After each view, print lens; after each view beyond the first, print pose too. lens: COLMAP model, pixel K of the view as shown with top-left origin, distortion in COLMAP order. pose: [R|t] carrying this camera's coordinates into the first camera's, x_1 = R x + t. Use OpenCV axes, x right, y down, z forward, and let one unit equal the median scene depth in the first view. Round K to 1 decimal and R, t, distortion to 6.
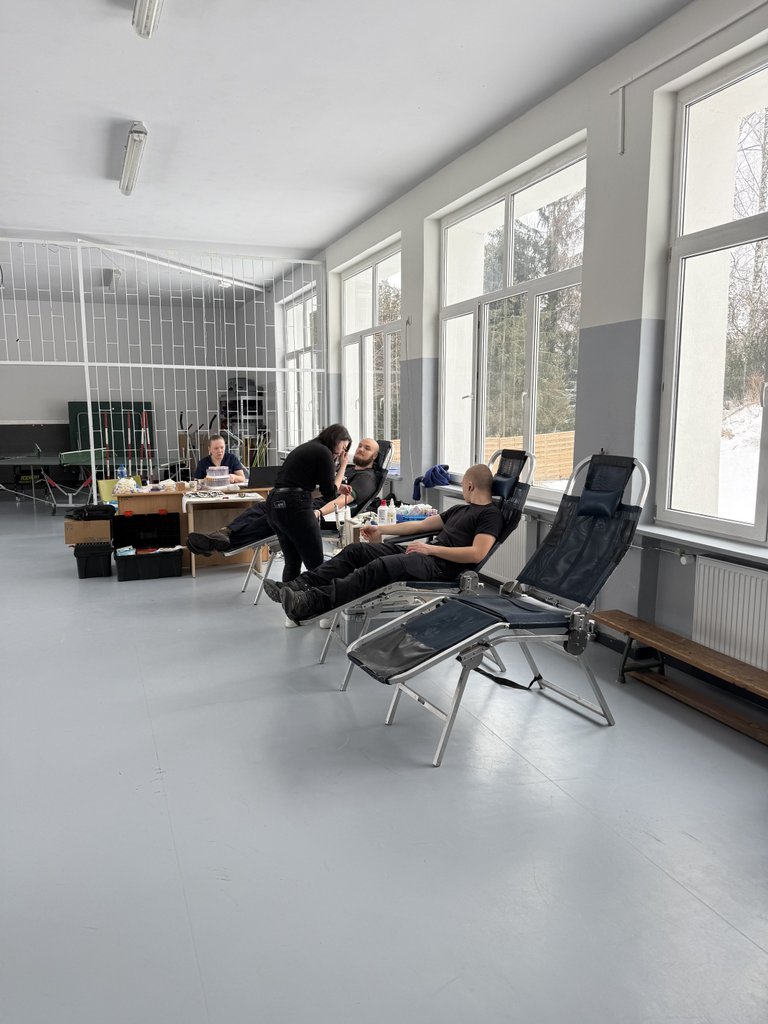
lens RADIAL K [[722.4, 0, 381.7], [0, 722.4, 519.5], [0, 0, 1]] dist [0.022314, -0.040735]
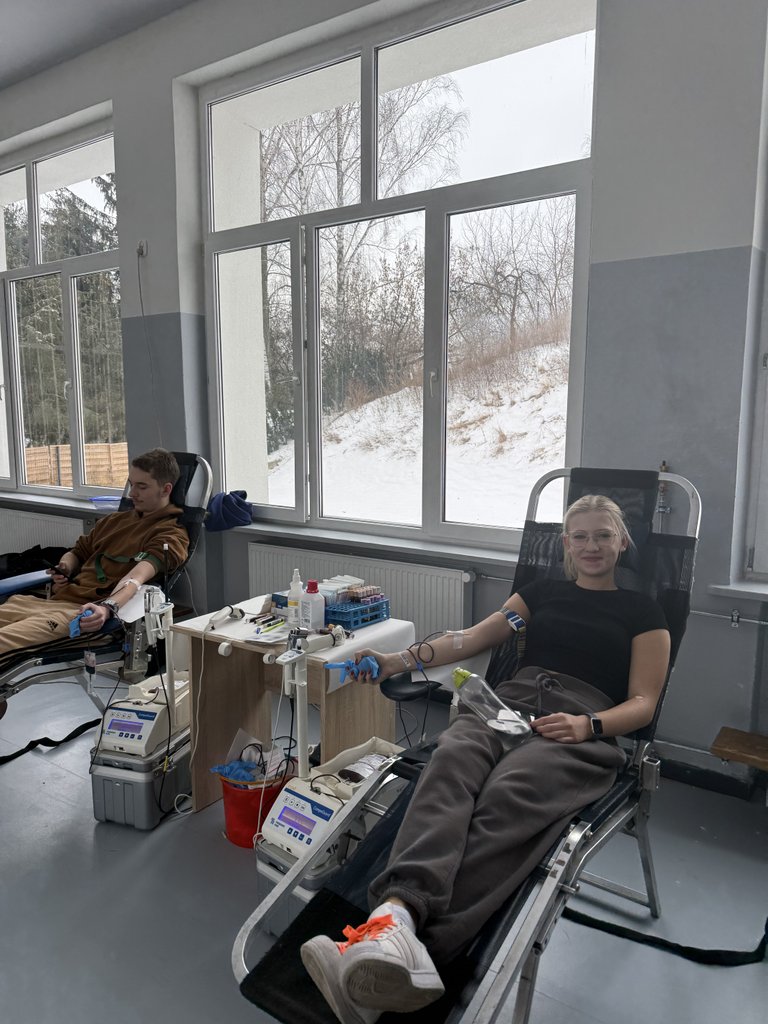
lens RADIAL K [[722.4, 0, 392.6], [0, 722.4, 516.4], [0, 0, 1]] dist [0.022314, -0.040735]
pose [[0.821650, -0.072101, 0.565413, -0.122084], [0.079304, 0.996780, 0.011865, -0.041393], [-0.564448, 0.035091, 0.824722, 0.337236]]
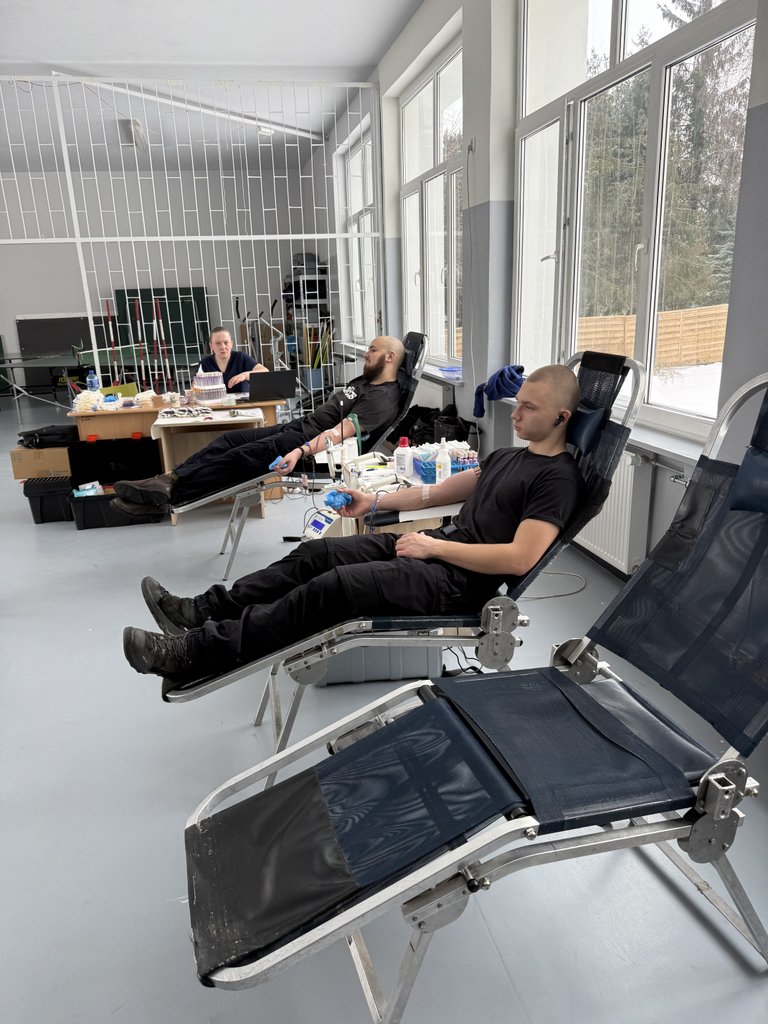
lens RADIAL K [[722.4, 0, 386.6], [0, 722.4, 510.8], [0, 0, 1]] dist [0.022314, -0.040735]
pose [[0.987815, 0.012896, -0.155095, 0.057236], [0.009692, 0.989529, 0.144008, -0.031166], [0.155328, -0.143757, 0.977347, 0.233315]]
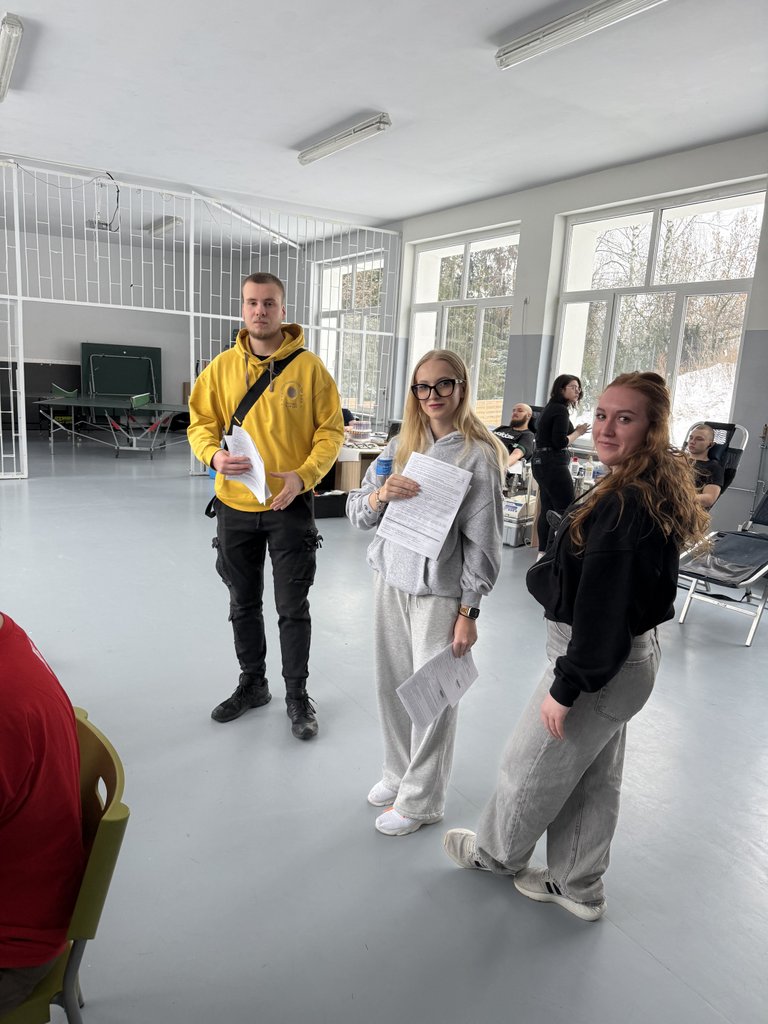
lens RADIAL K [[722.4, 0, 380.7], [0, 722.4, 522.8], [0, 0, 1]] dist [0.022314, -0.040735]
pose [[0.982525, 0.023994, 0.184578, -0.331818], [-0.035676, 0.997547, 0.060232, 0.013359], [-0.182680, -0.065765, 0.980971, -0.093787]]
